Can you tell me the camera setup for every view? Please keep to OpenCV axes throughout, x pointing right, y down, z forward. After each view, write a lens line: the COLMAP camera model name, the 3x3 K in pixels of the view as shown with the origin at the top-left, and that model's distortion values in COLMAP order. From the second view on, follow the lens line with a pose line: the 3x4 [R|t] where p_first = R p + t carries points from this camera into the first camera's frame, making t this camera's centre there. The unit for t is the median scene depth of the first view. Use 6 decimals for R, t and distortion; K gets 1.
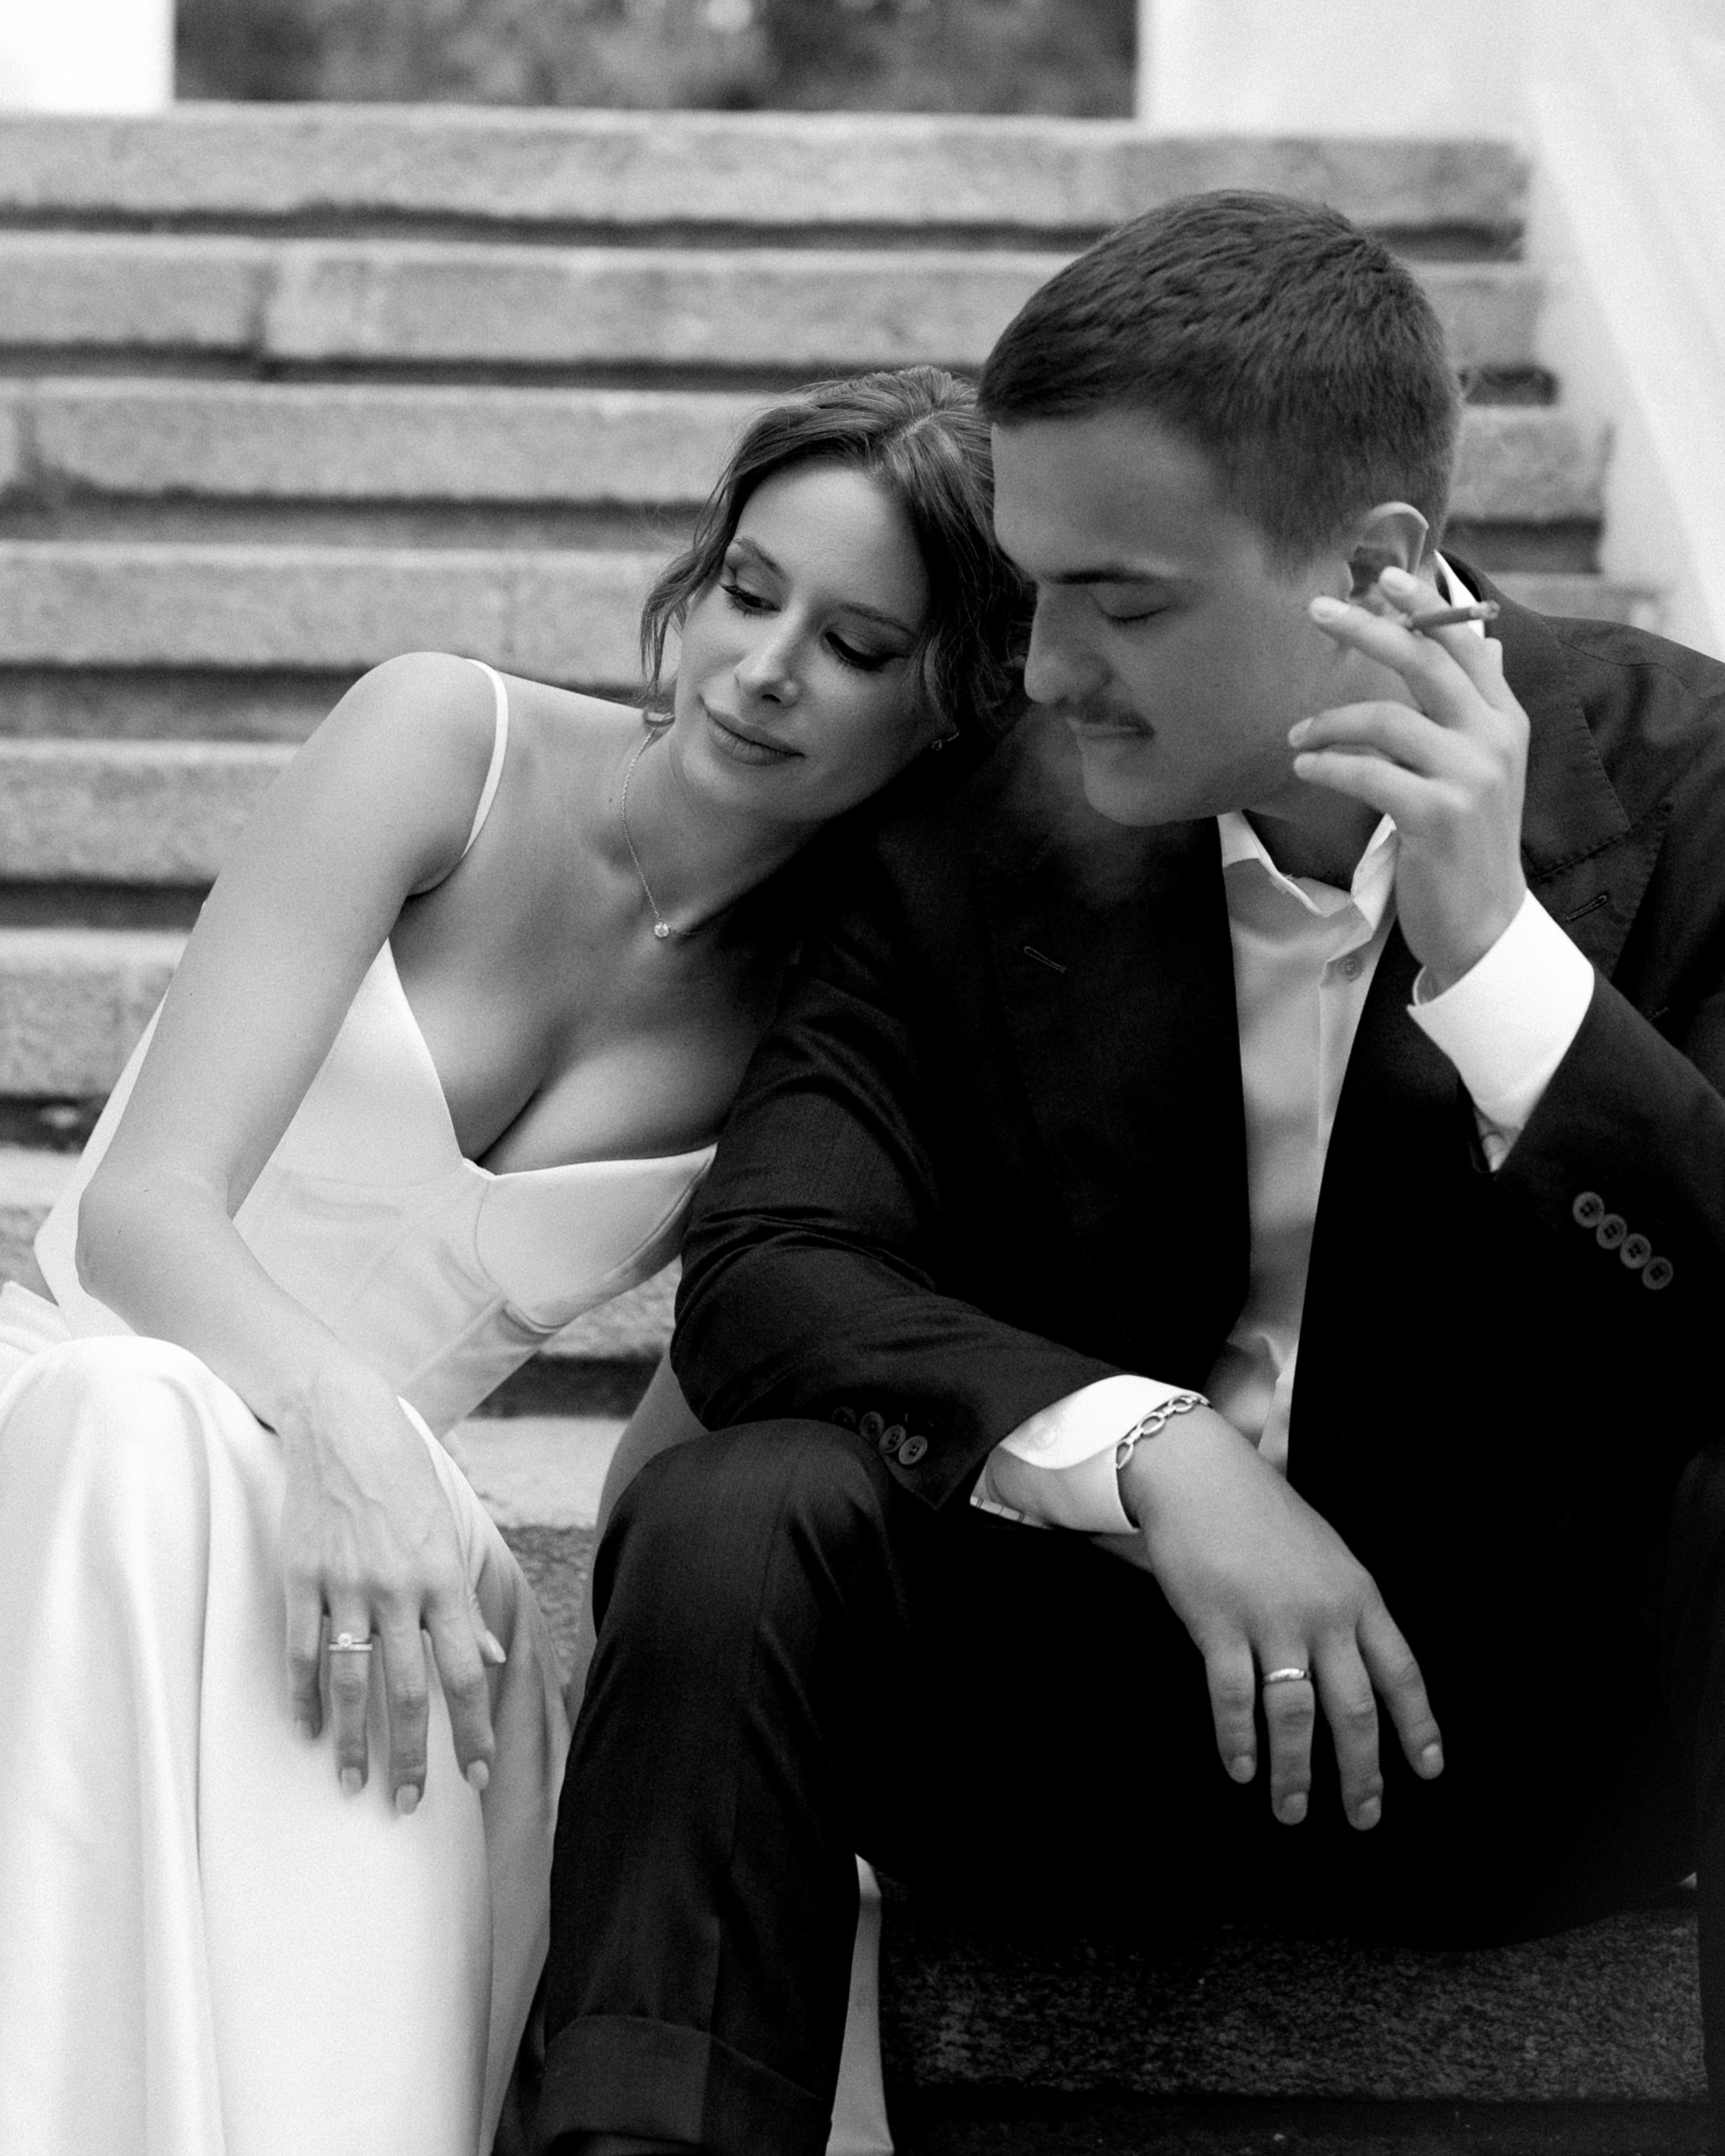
lens RADIAL K [[5284.7, 0, 870.5], [0, 5284.7, 1077.0], [0, 0, 1]] dist [-0.027495, 0.000000]
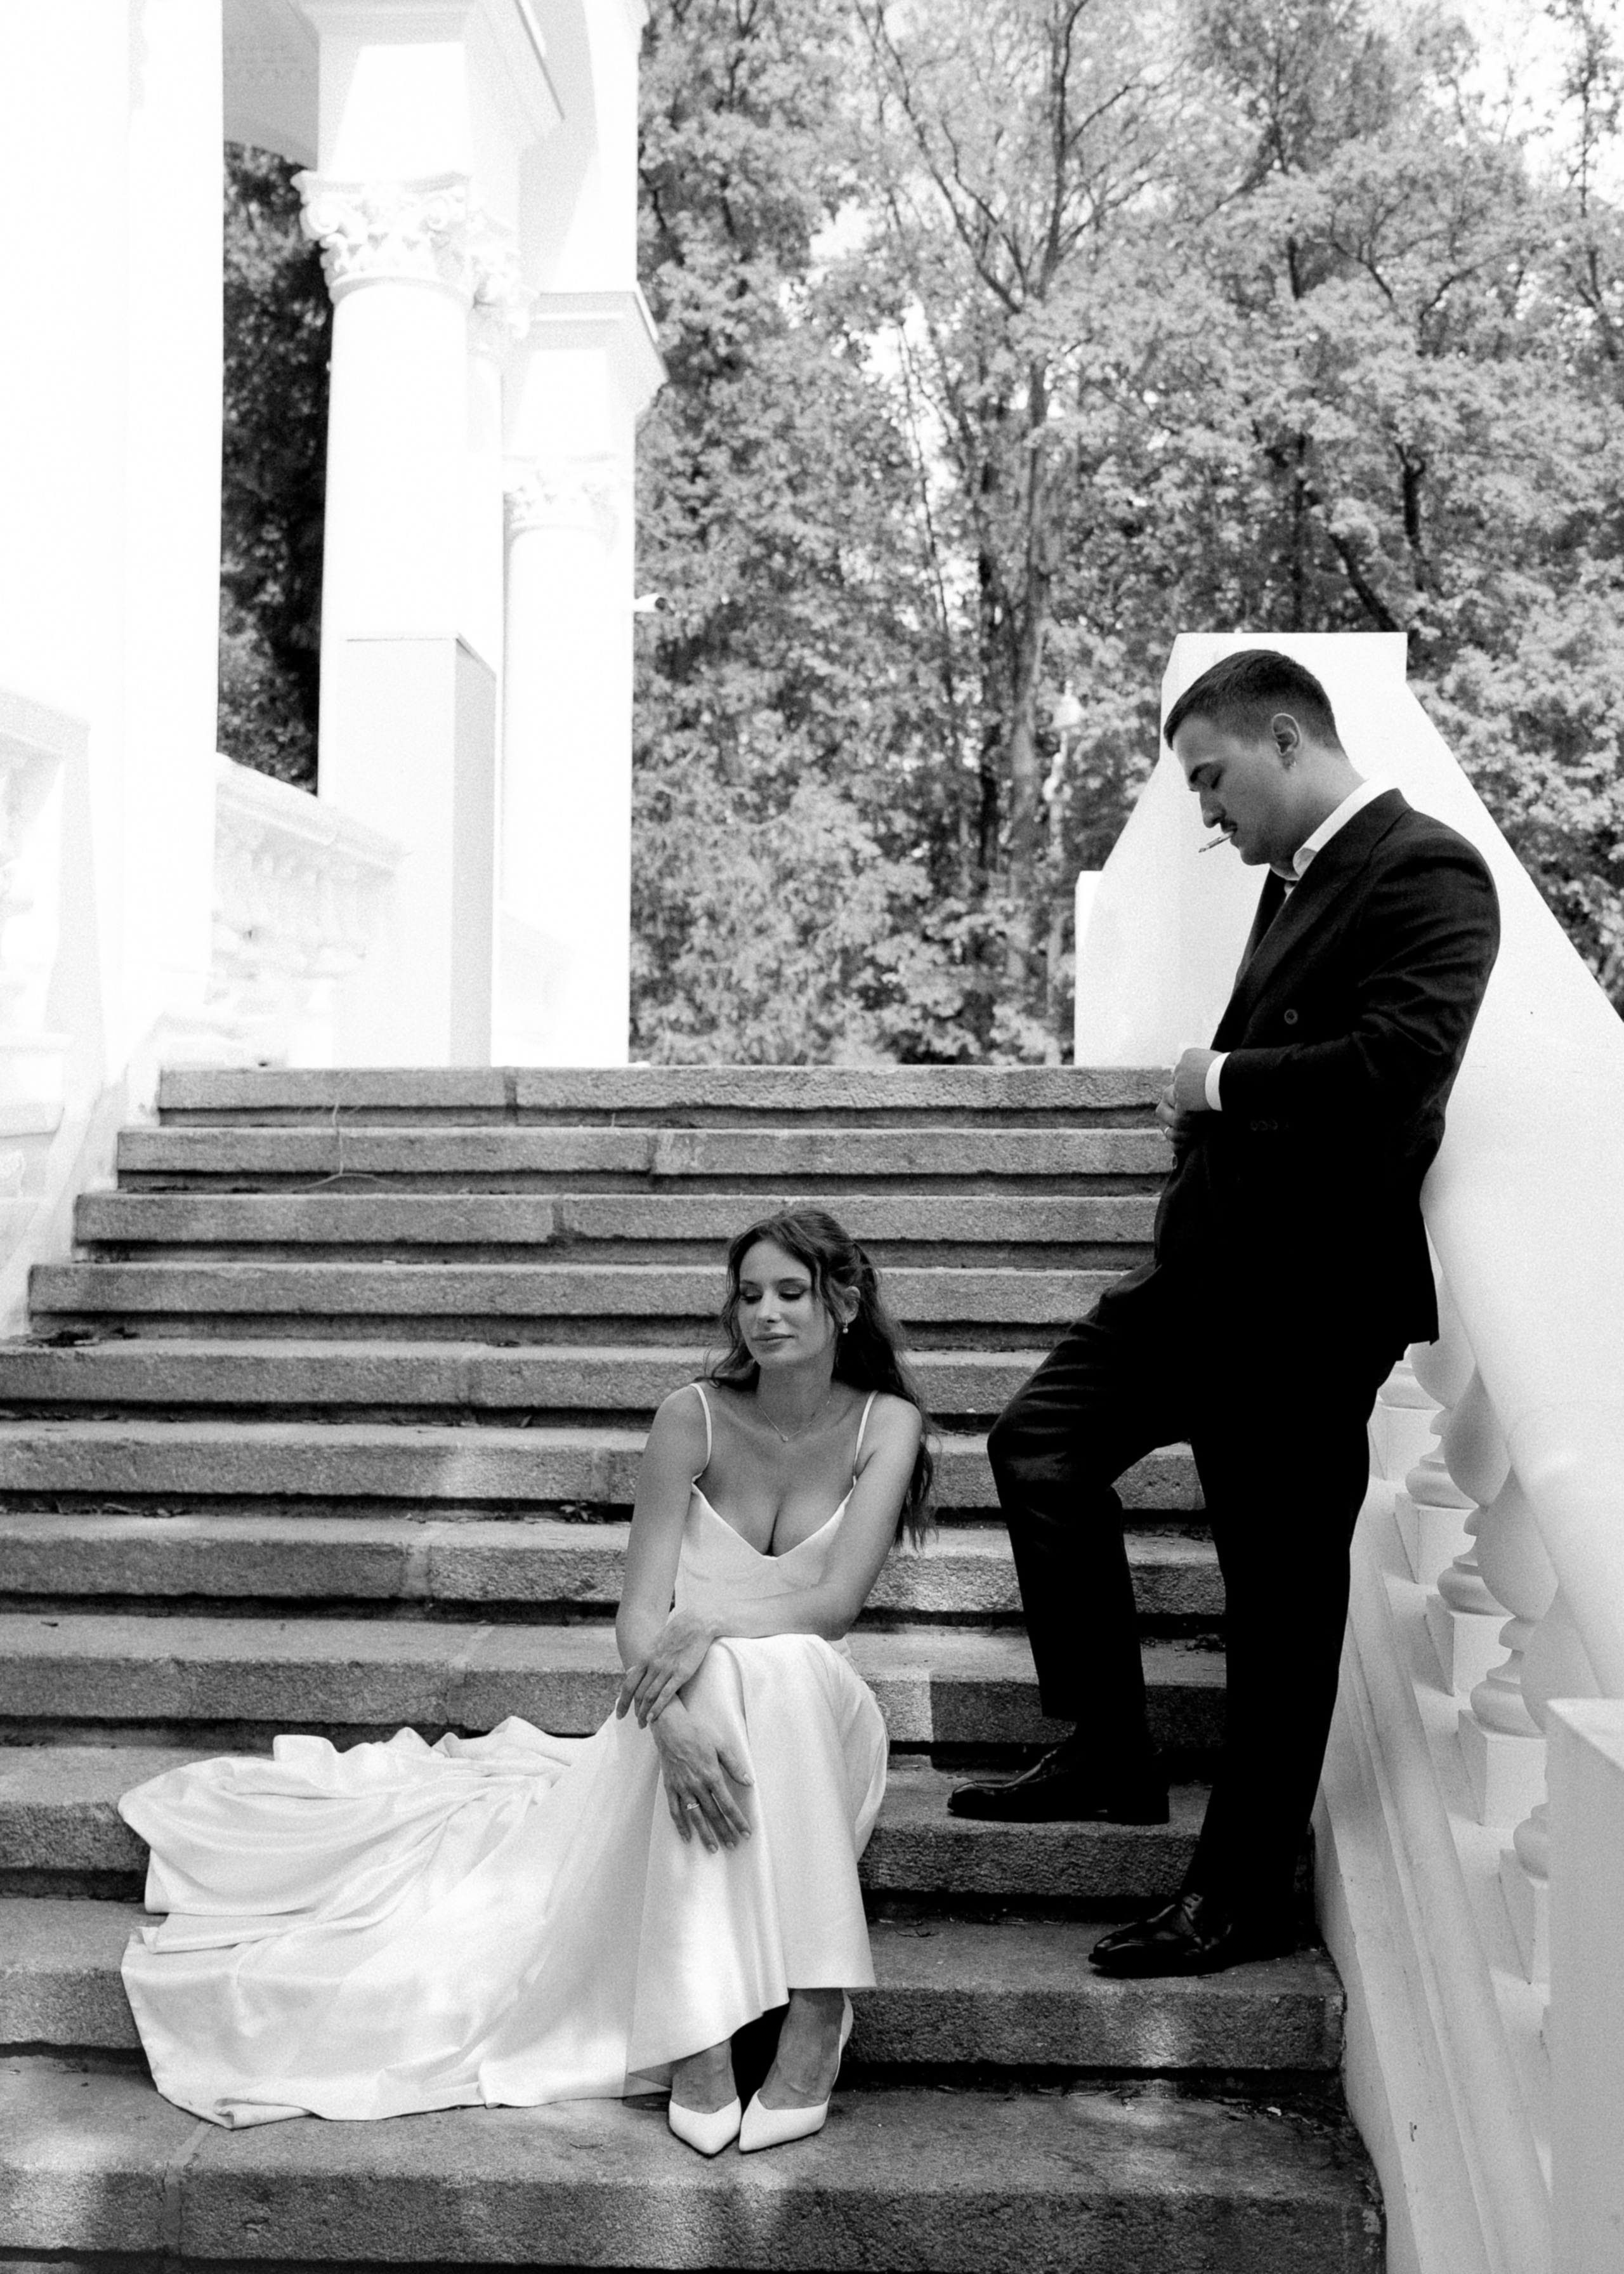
lens RADIAL K [[2591.9, 0, 798.0], [0, 2591.9, 1127.0], [0, 0, 1]] dist [0.001975, 0.000000]
pose [[0.997460, -0.014536, -0.069730, 0.070846], [0.007361, 0.994749, -0.102078, -0.065838], [0.070847, 0.101305, 0.992330, -0.379862]]
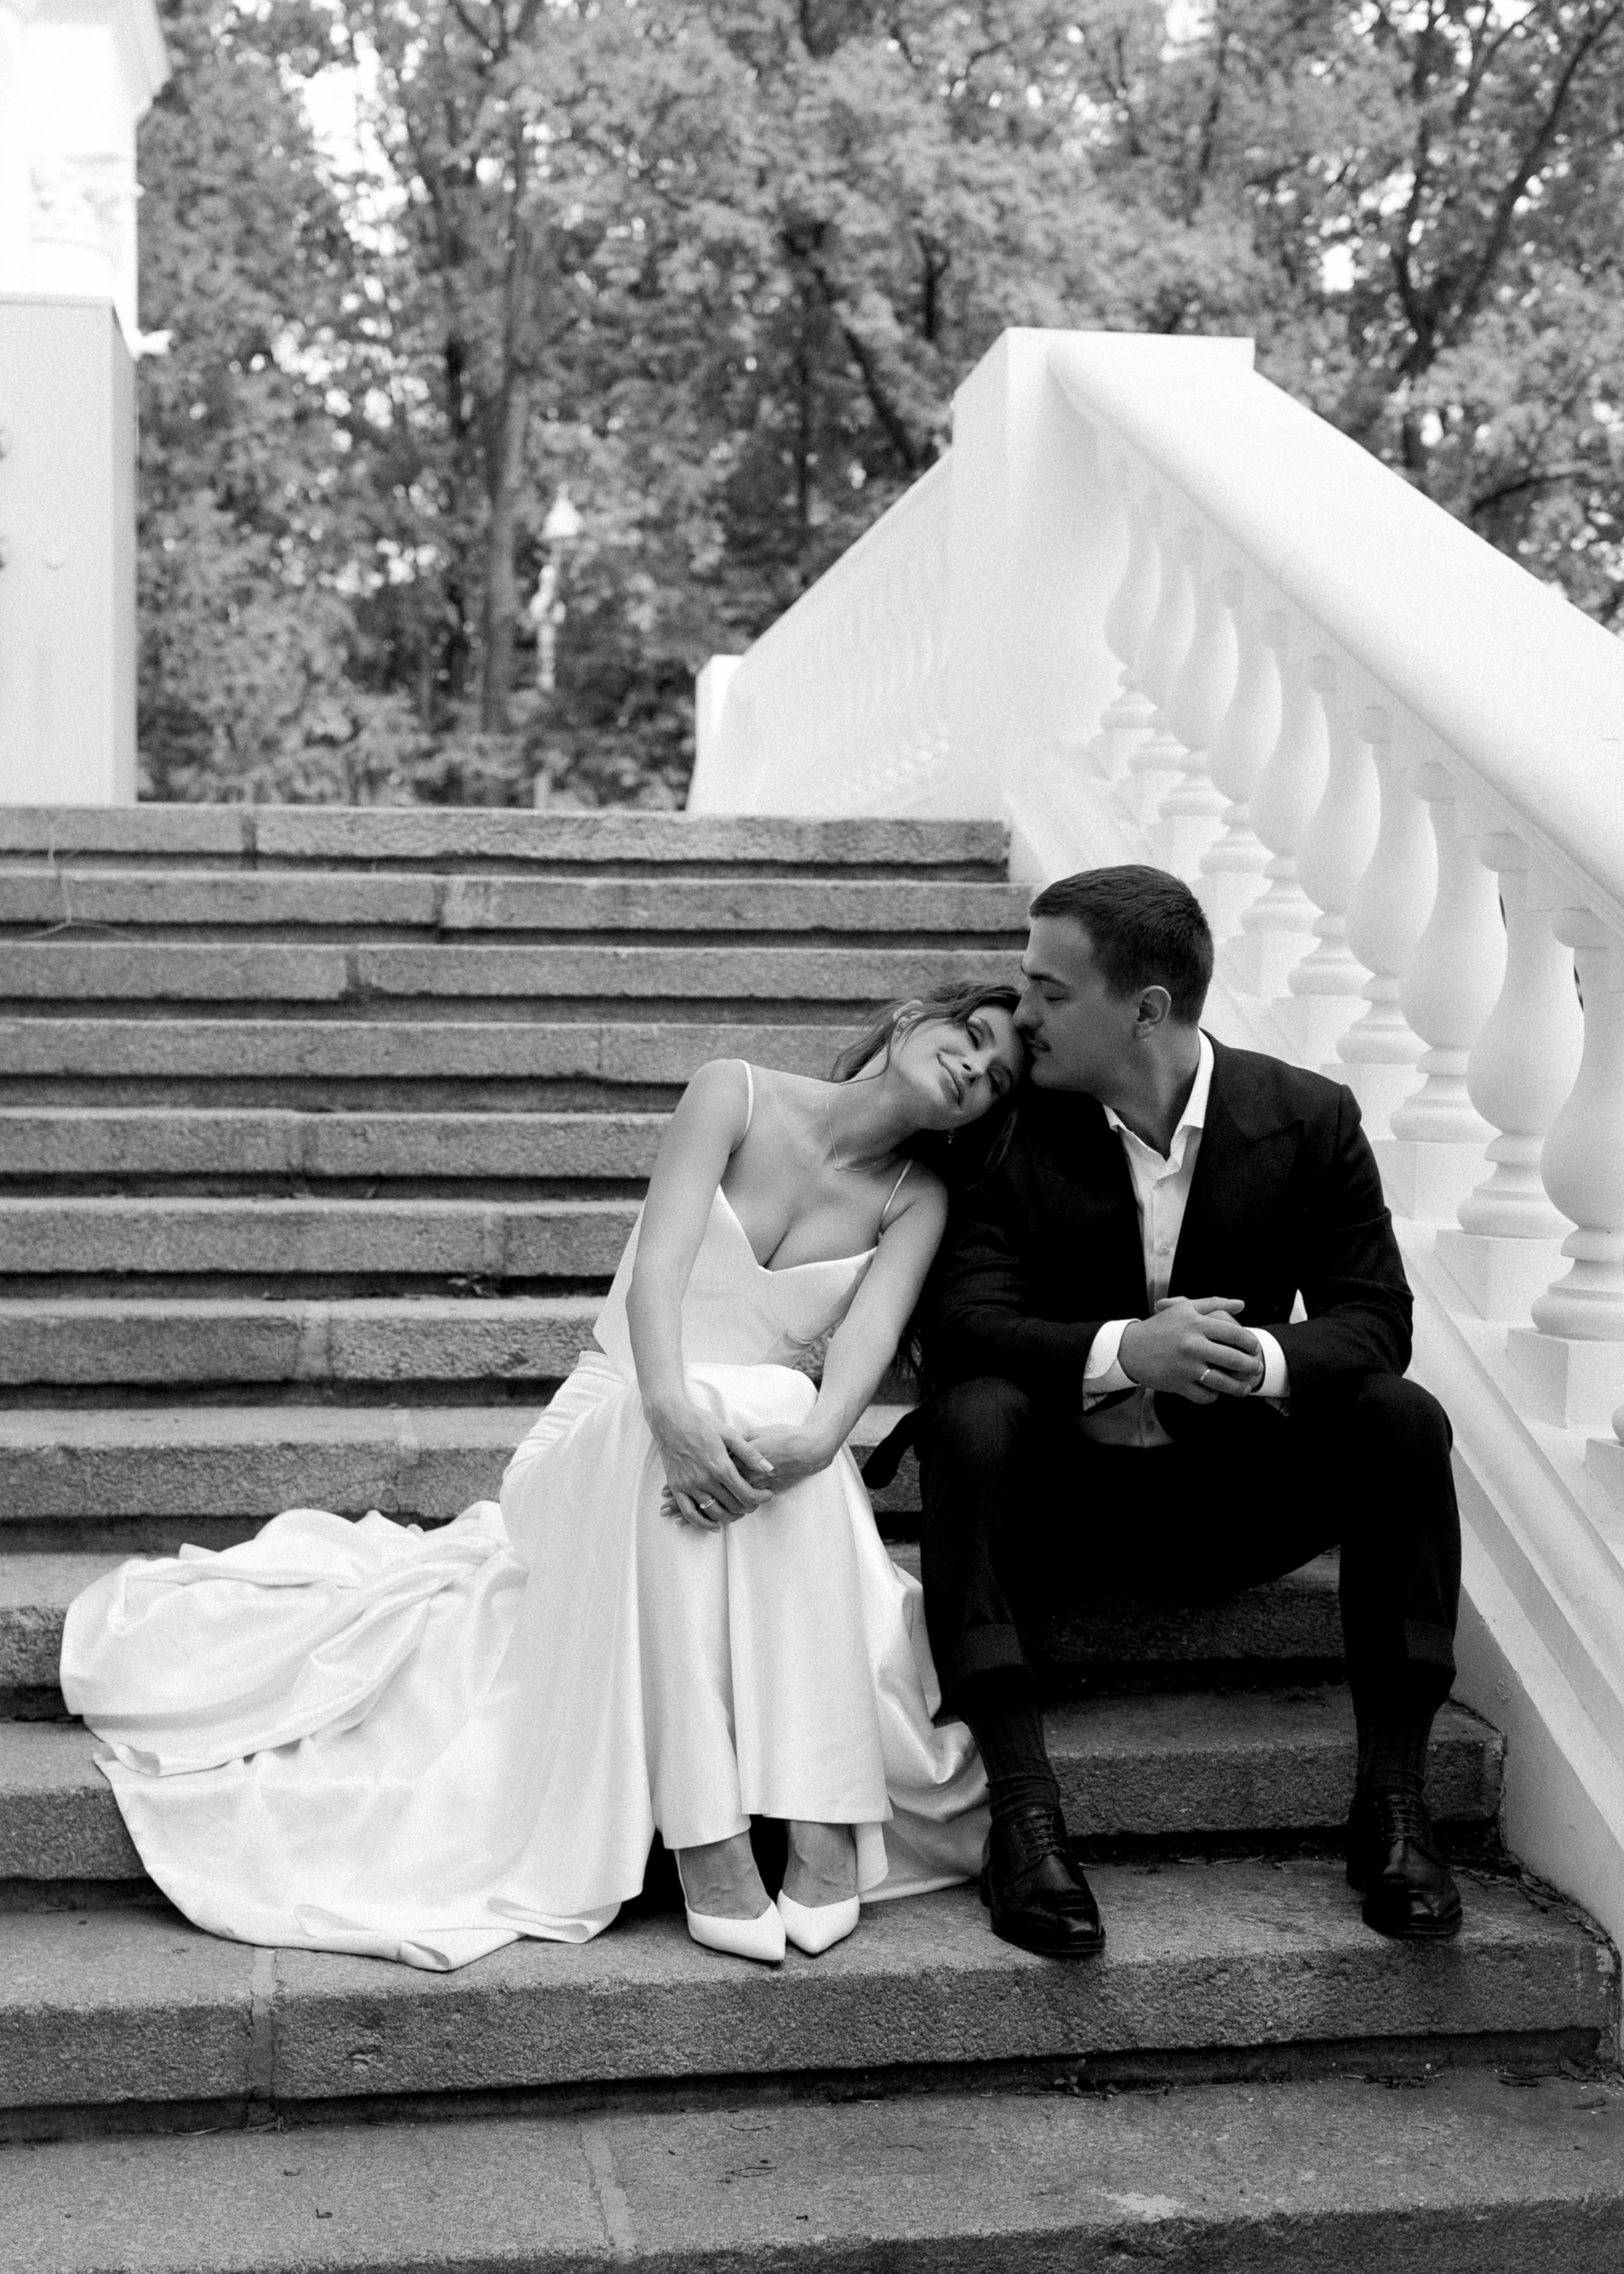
lens RADIAL K [[2810.1, 0, 864.4], [0, 2810.1, 1251.8], [0, 0, 1]] dist [0.014480, 0.000000]
pose [[0.990484, -0.022428, 0.135788, -0.196627], [0.023126, 0.999726, -0.003568, 0.004368], [-0.135671, 0.006674, 0.990732, -0.280270]]
